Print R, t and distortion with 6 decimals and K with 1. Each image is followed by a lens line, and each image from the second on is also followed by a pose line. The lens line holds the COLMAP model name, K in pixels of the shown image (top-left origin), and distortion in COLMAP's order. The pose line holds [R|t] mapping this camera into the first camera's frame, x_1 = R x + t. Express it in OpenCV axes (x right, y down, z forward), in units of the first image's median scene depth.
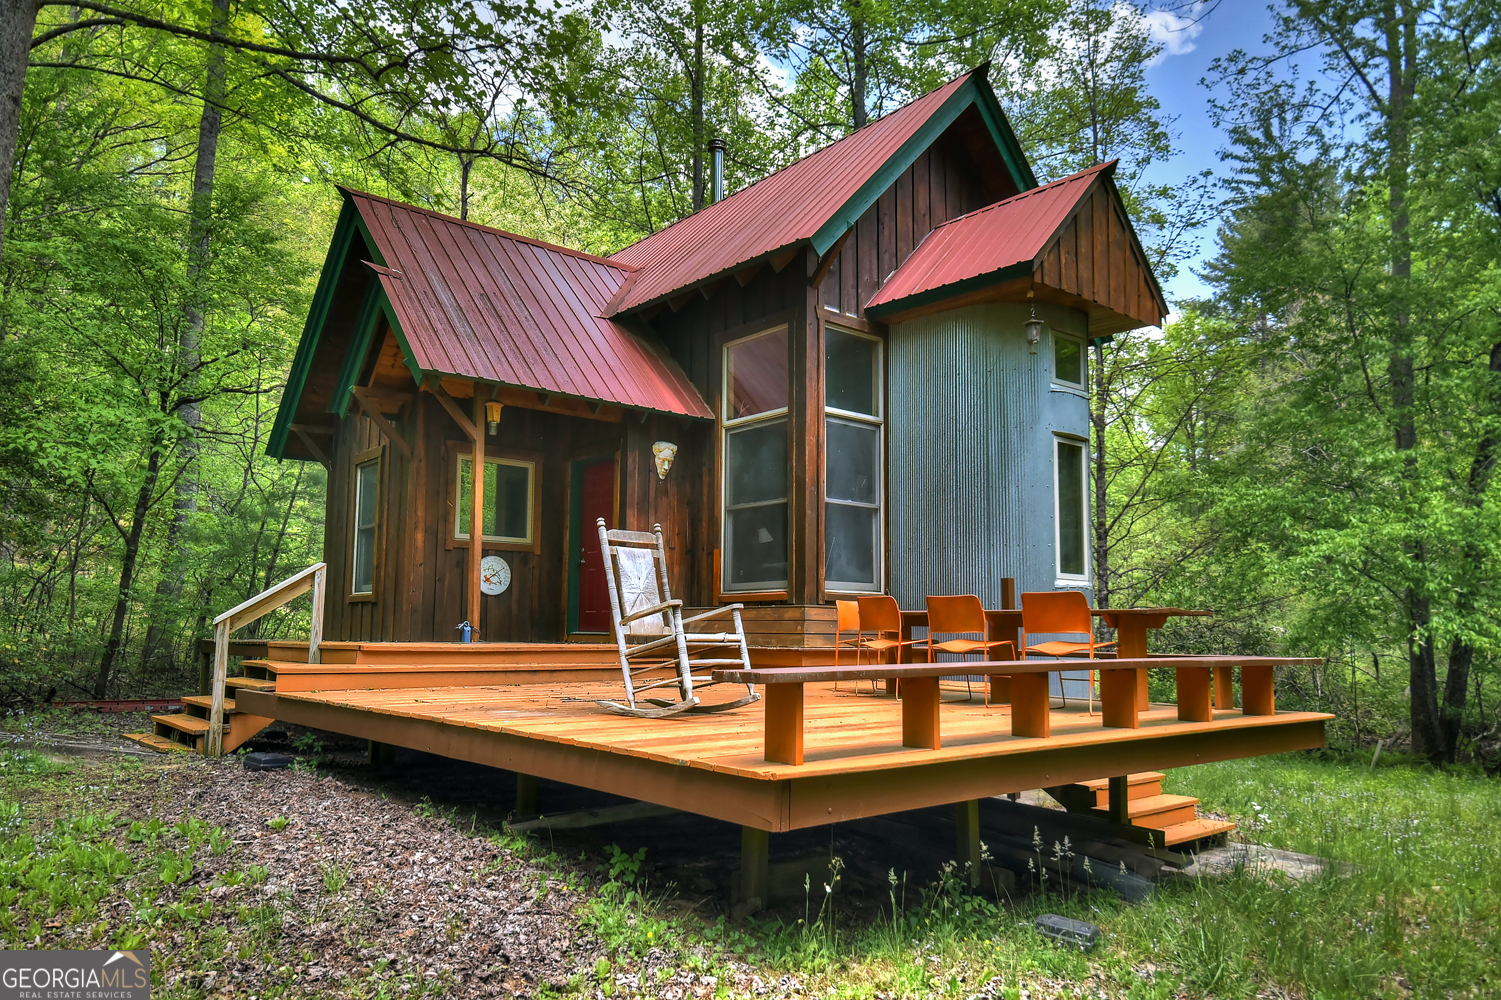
lens RADIAL K [[1076.0, 0, 845.2], [0, 1076.0, 499.1], [0, 0, 1]] dist [0.030889, 0.000930]
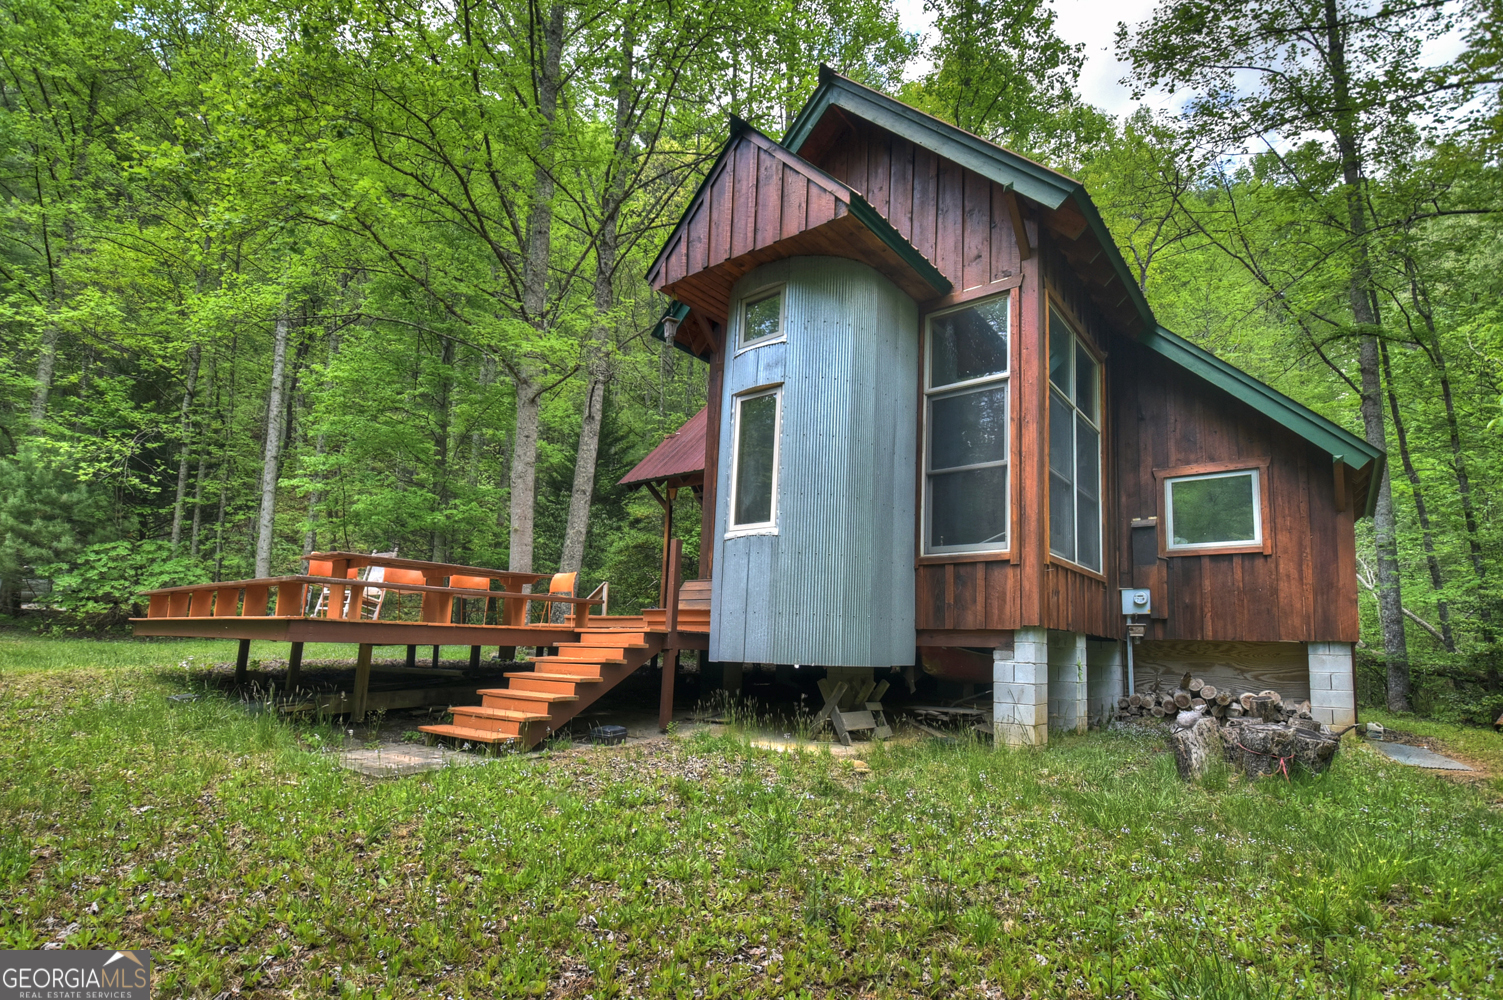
lens RADIAL K [[715.5, 0, 751.9], [0, 715.5, 523.2], [0, 0, 1]] dist [0.040590, -0.025554]
pose [[0.155258, -0.178735, -0.971570, 0.840017], [0.101331, 0.981190, -0.164312, 0.175101], [0.982663, -0.072940, 0.170449, 0.870261]]
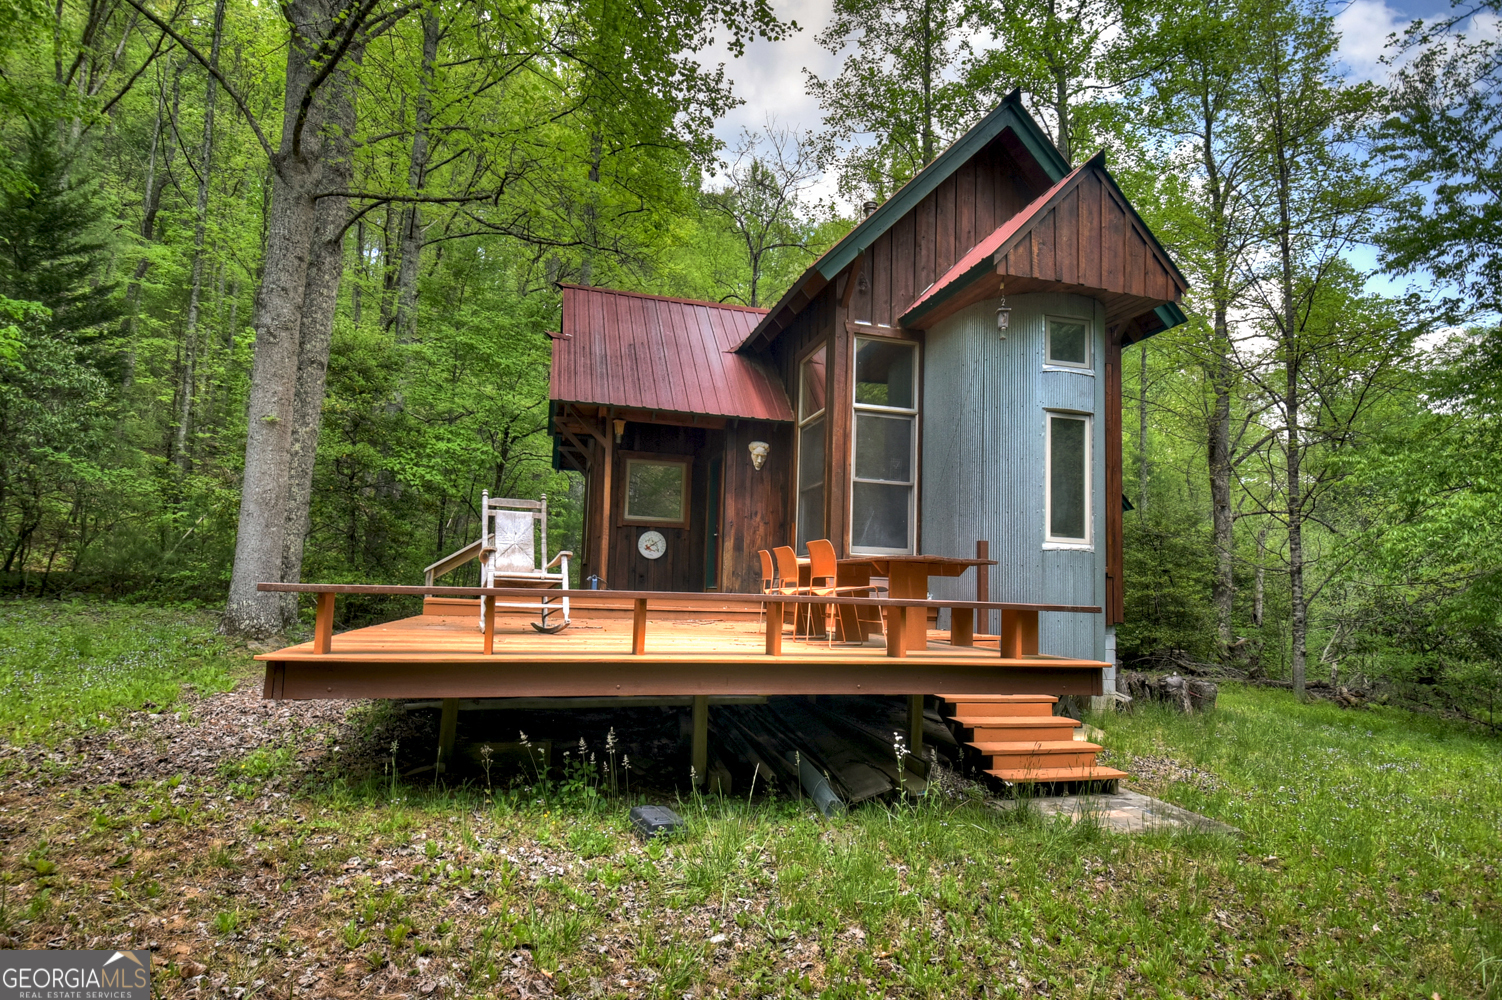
lens RADIAL K [[835.0, 0, 762.8], [0, 835.0, 500.4], [0, 0, 1]] dist [-0.002058, -0.002721]
pose [[0.893833, -0.030986, -0.447328, 0.307604], [0.031425, 0.999485, -0.006442, 0.026840], [0.447297, -0.008299, 0.894347, 0.110089]]
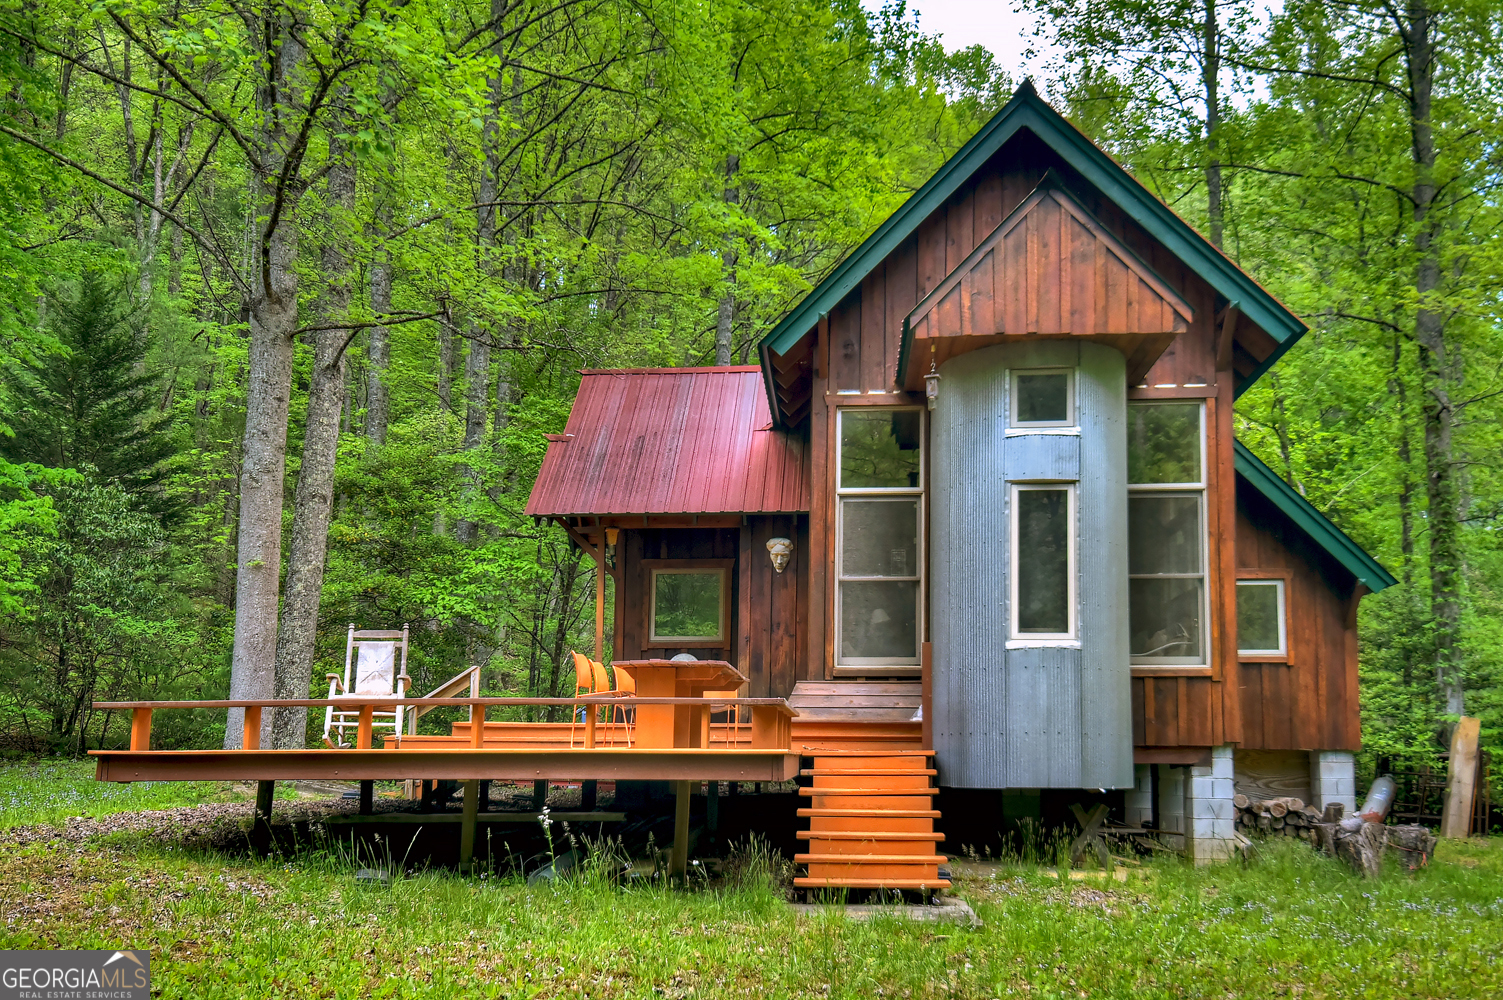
lens RADIAL K [[1343.8, 0, 752.2], [0, 1343.8, 528.2], [0, 0, 1]] dist [0.062672, 0.001163]
pose [[0.696216, -0.127359, -0.706444, 0.833562], [0.094253, 0.991834, -0.085922, 0.055008], [0.711618, -0.006764, 0.702534, 0.031921]]
